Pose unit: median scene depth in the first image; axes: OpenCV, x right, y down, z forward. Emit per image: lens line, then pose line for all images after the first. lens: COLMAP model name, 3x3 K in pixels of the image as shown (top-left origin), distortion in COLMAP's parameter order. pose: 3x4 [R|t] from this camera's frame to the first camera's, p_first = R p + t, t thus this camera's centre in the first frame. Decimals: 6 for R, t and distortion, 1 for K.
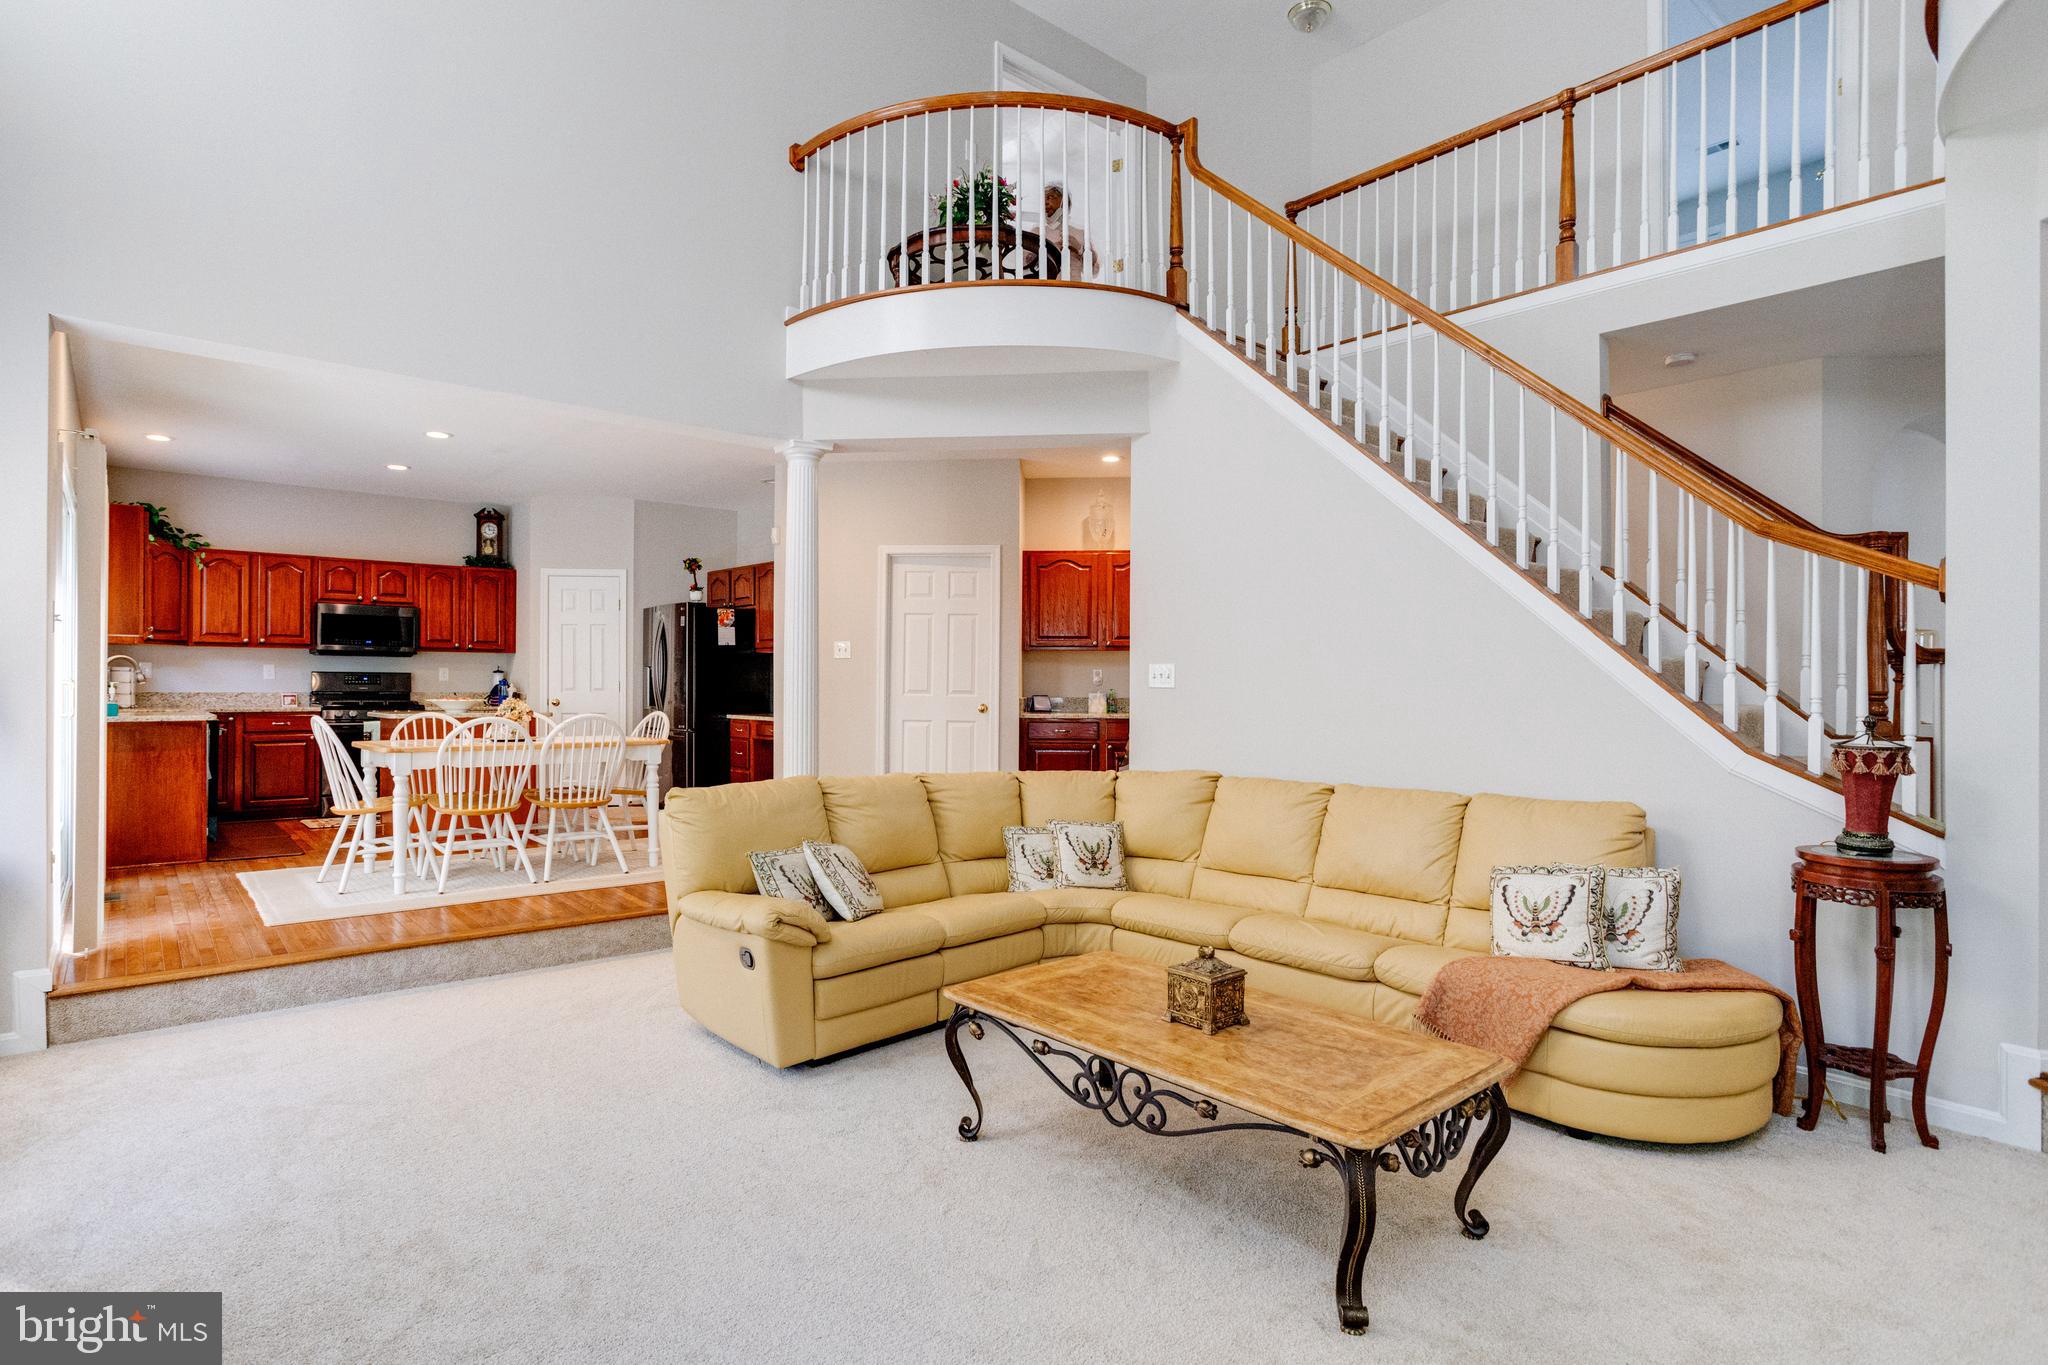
lens RADIAL K [[1077.8, 0, 949.5], [0, 1077.8, 668.8], [0, 0, 1]] dist [-0.059109, 0.044274]
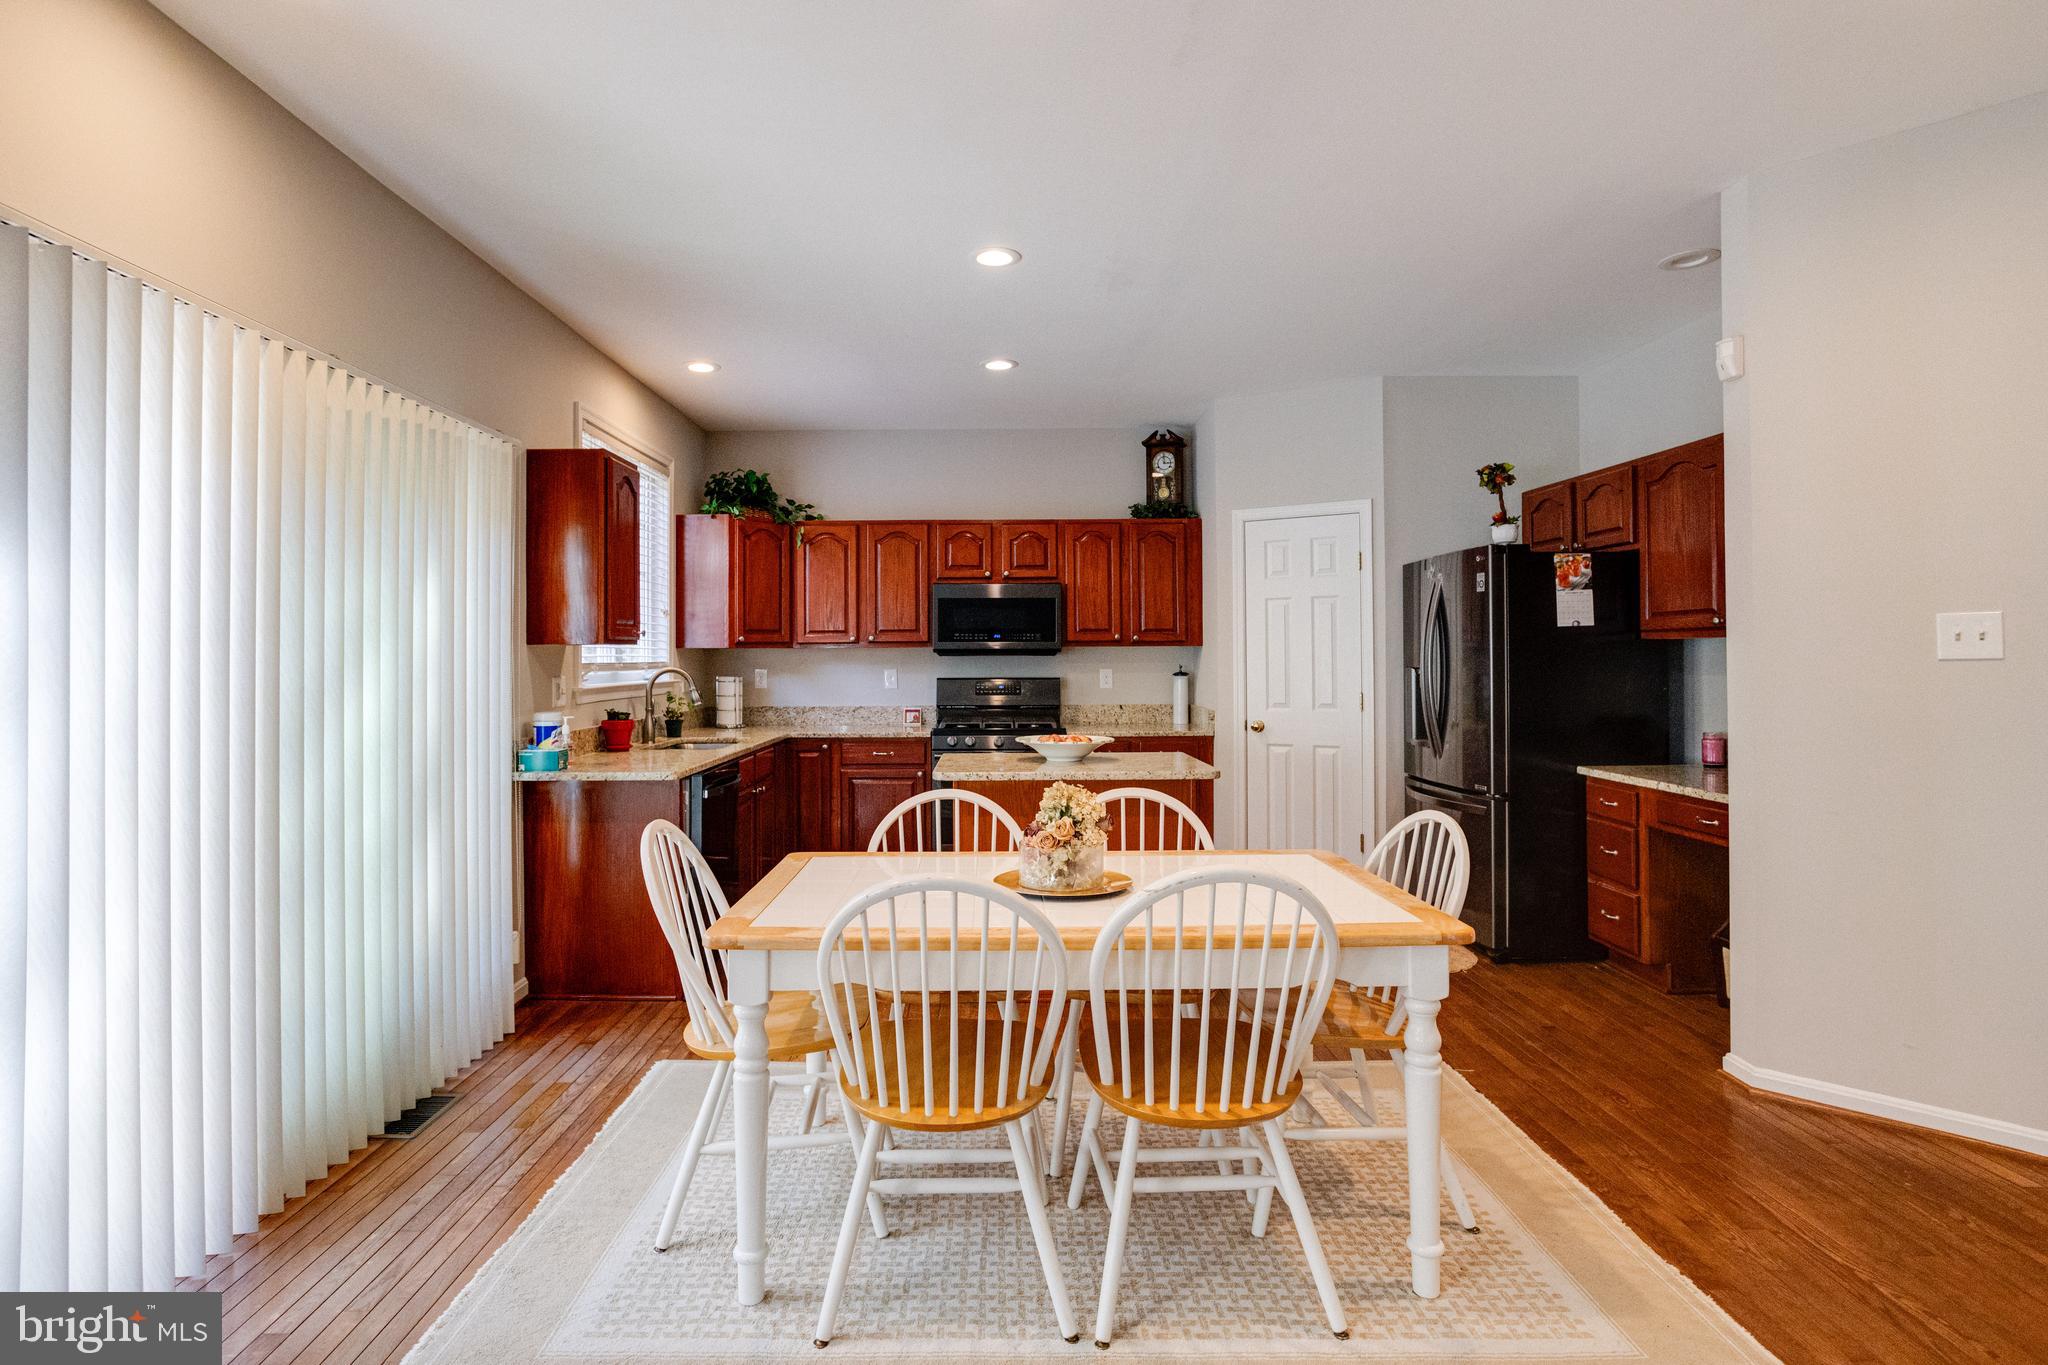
lens RADIAL K [[995.5, 0, 1009.2], [0, 995.5, 665.3], [0, 0, 1]] dist [-0.046390, 0.028768]
pose [[0.786746, -0.004362, -0.617261, -0.165997], [0.020508, 0.999608, 0.019076, -0.022506], [0.616935, -0.027667, 0.786527, 0.601318]]
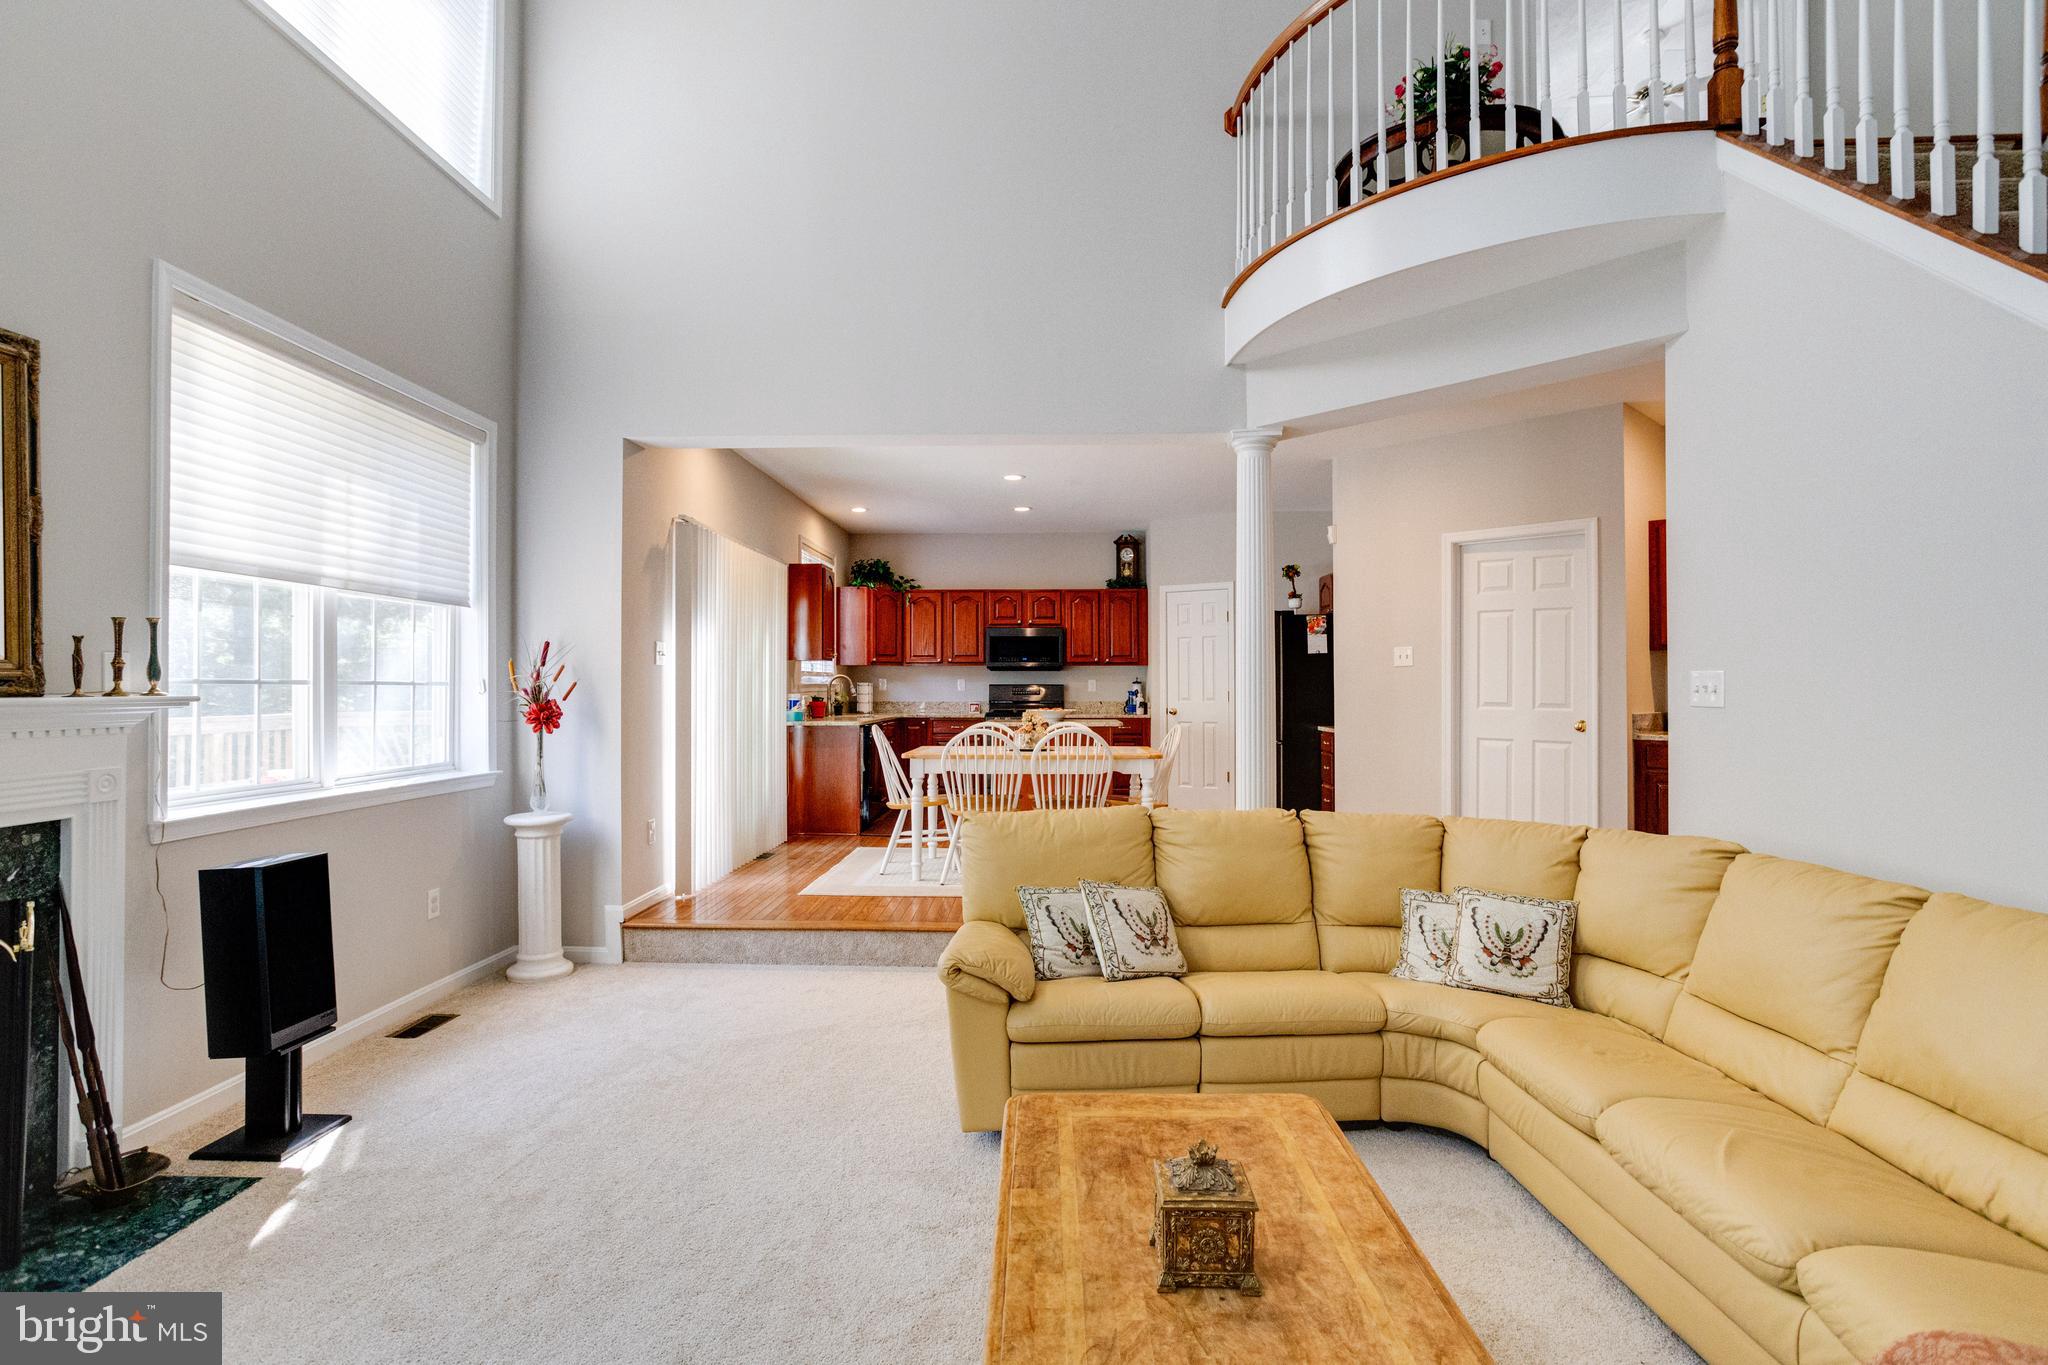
lens RADIAL K [[995.5, 0, 1009.2], [0, 995.5, 665.3], [0, 0, 1]] dist [-0.046390, 0.028768]
pose [[0.744778, -0.019740, -0.667020, 0.221437], [0.015685, 0.999804, -0.012076, -0.006101], [0.667128, -0.001469, 0.744942, 0.201999]]
